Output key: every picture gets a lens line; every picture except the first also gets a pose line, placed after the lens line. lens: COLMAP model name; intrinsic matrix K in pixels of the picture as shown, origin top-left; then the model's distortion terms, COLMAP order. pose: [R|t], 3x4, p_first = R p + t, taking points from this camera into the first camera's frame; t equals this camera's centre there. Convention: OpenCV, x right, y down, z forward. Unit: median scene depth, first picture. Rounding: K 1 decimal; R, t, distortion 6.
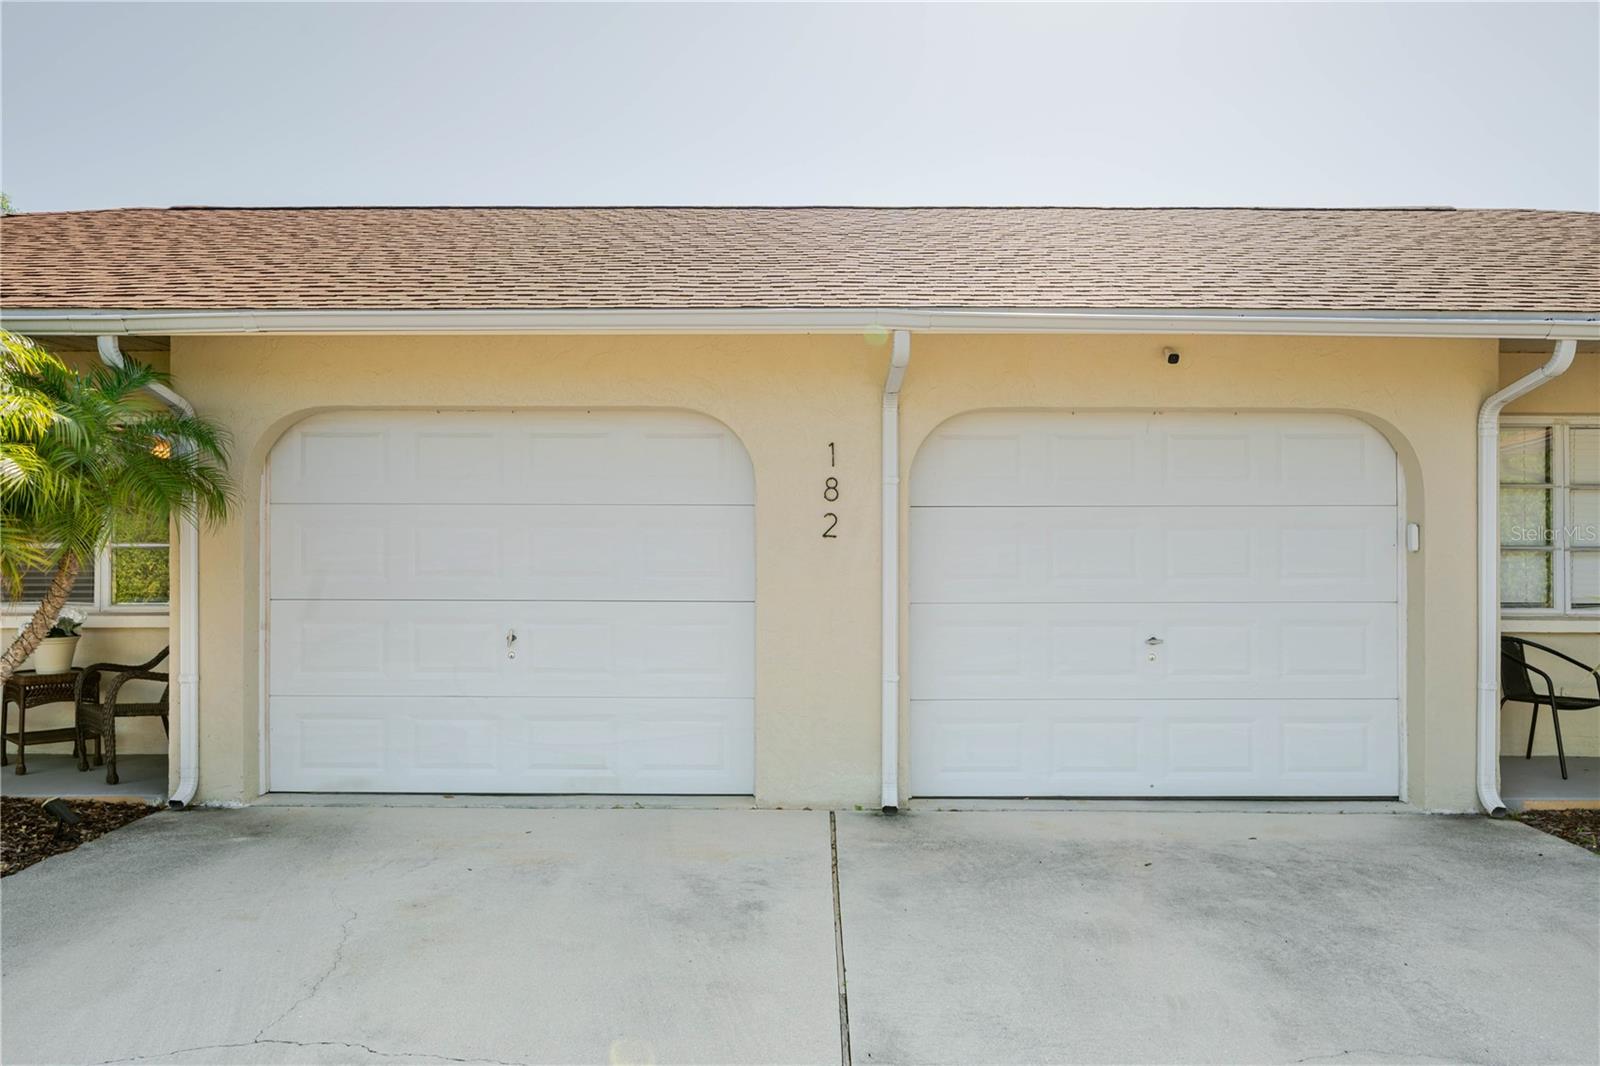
lens RADIAL K [[1118.7, 0, 807.7], [0, 1118.7, 524.7], [0, 0, 1]] dist [-0.011988, -0.004300]
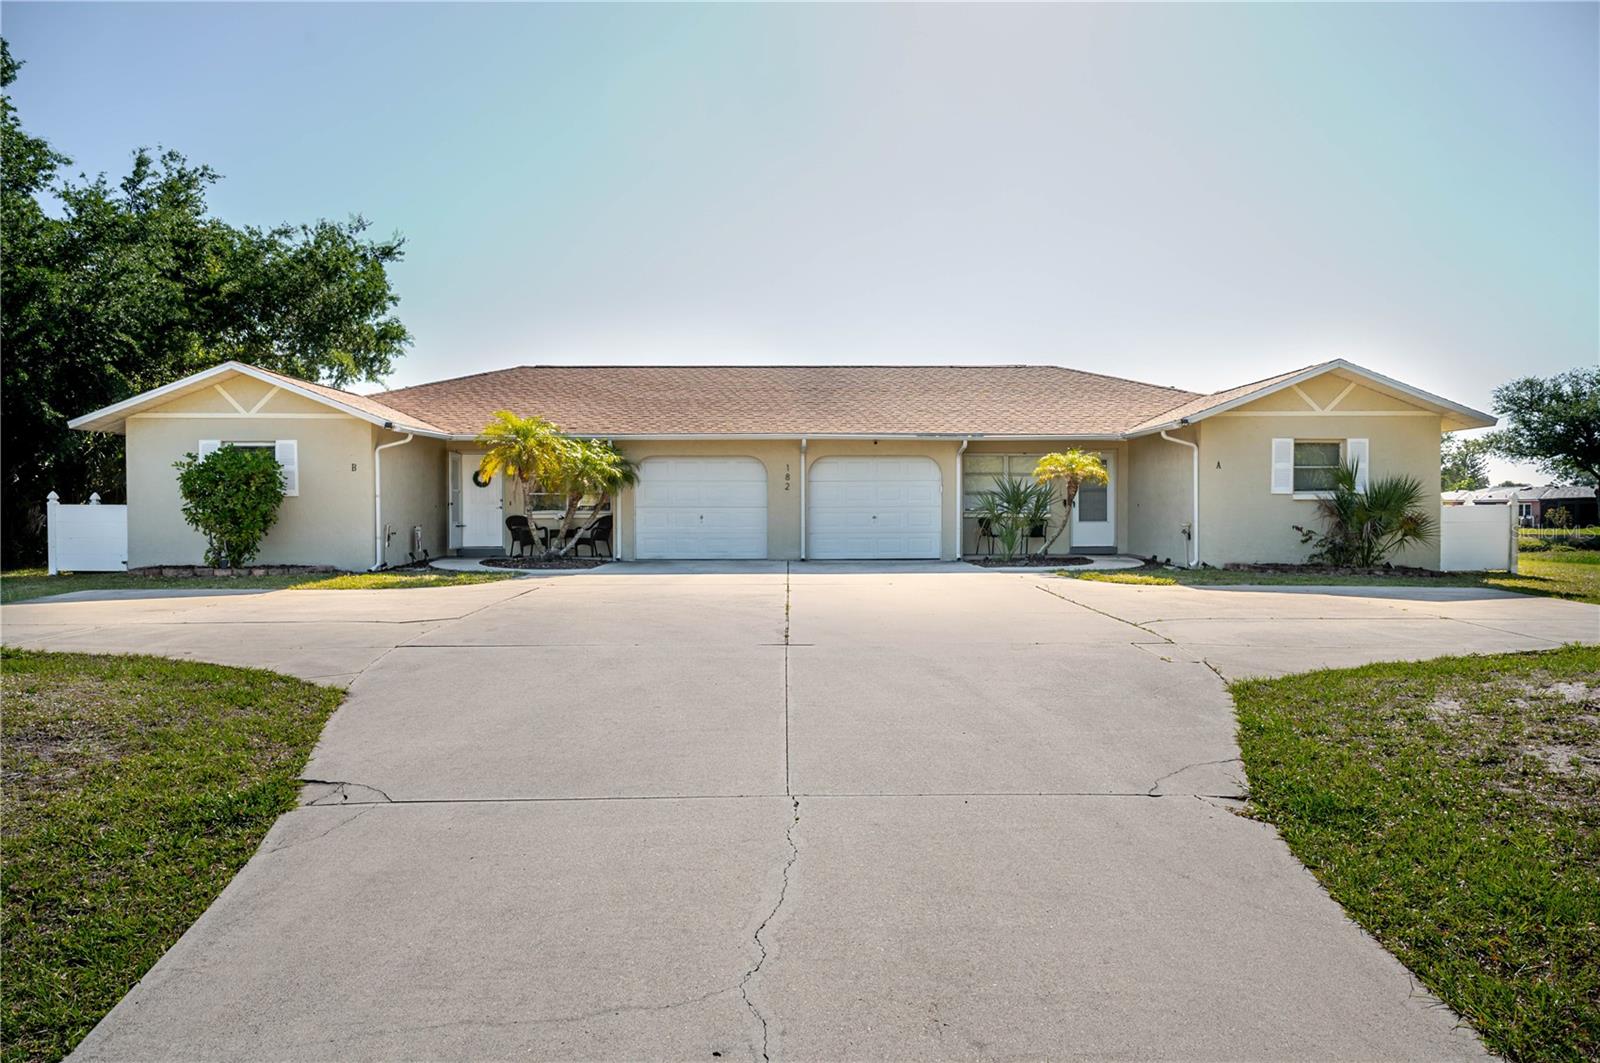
lens RADIAL K [[1080.6, 0, 785.8], [0, 1080.6, 539.0], [0, 0, 1]] dist [0.017639, -0.000324]
pose [[0.999978, -0.005156, 0.004205, -0.001263], [0.005012, 0.999426, 0.033517, 0.057148], [-0.004375, -0.033495, 0.999429, -2.694265]]
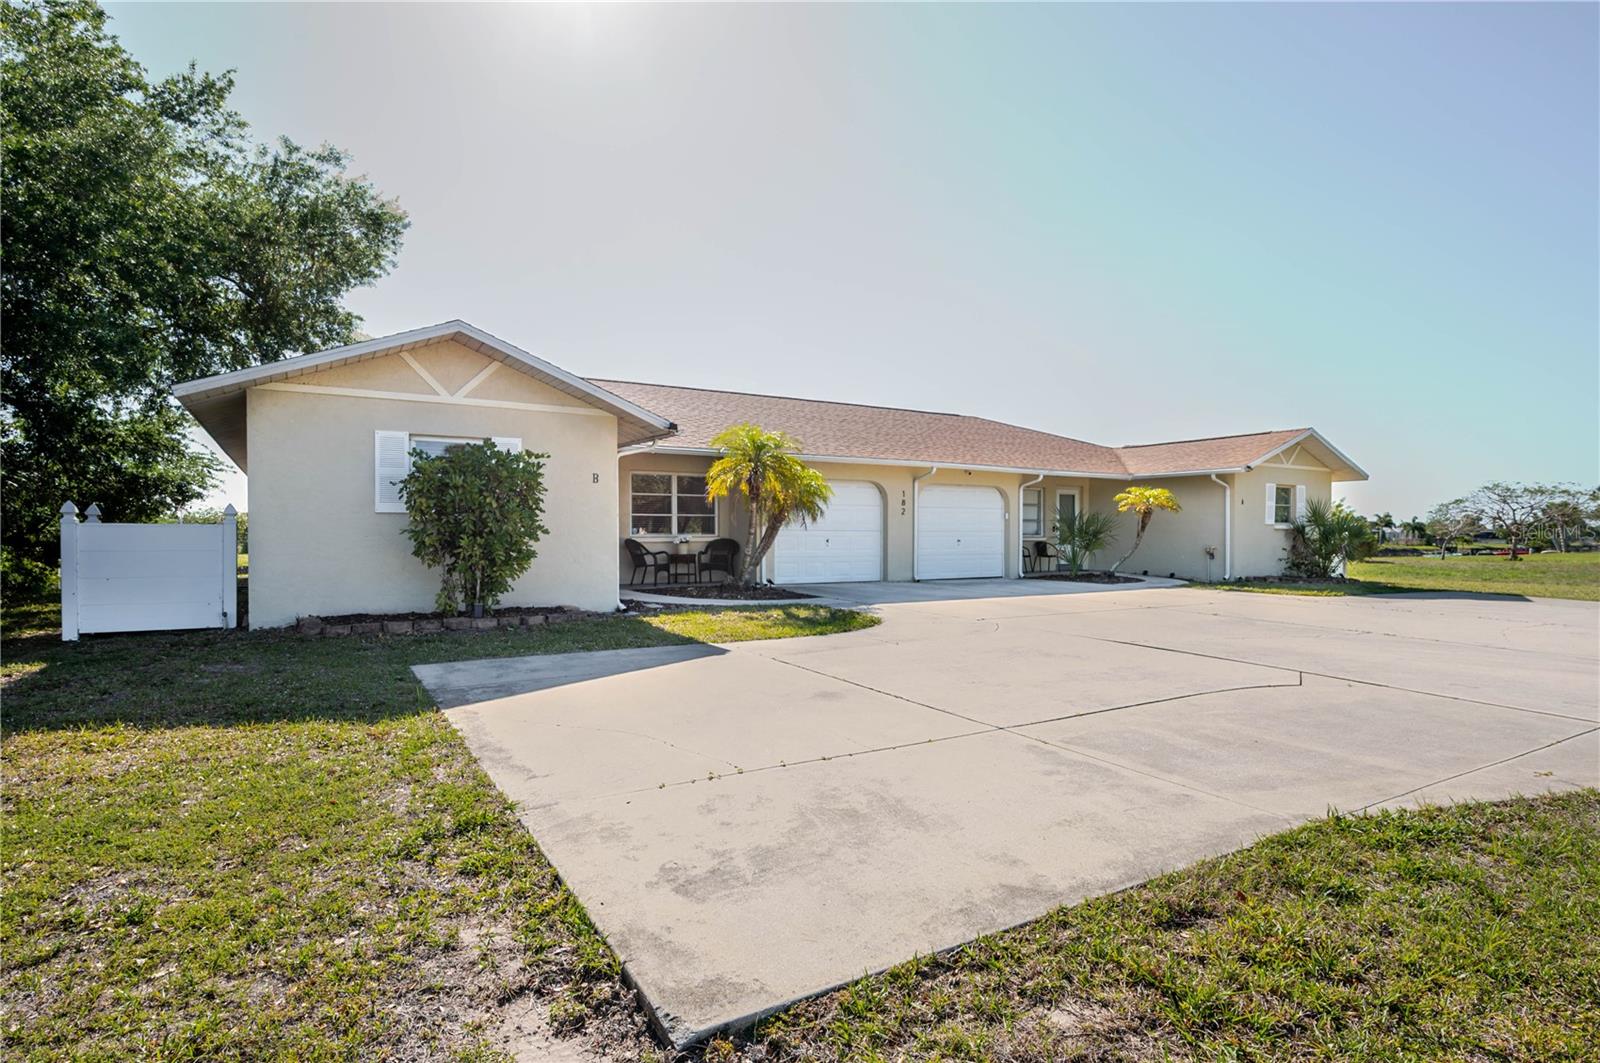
lens RADIAL K [[848.7, 0, 827.9], [0, 848.7, 544.4], [0, 0, 1]] dist [-0.003969, -0.000576]
pose [[0.837513, -0.008592, 0.546350, -1.880100], [-0.005090, 0.999710, 0.023524, 0.049744], [-0.546394, -0.022483, 0.837227, -1.416986]]
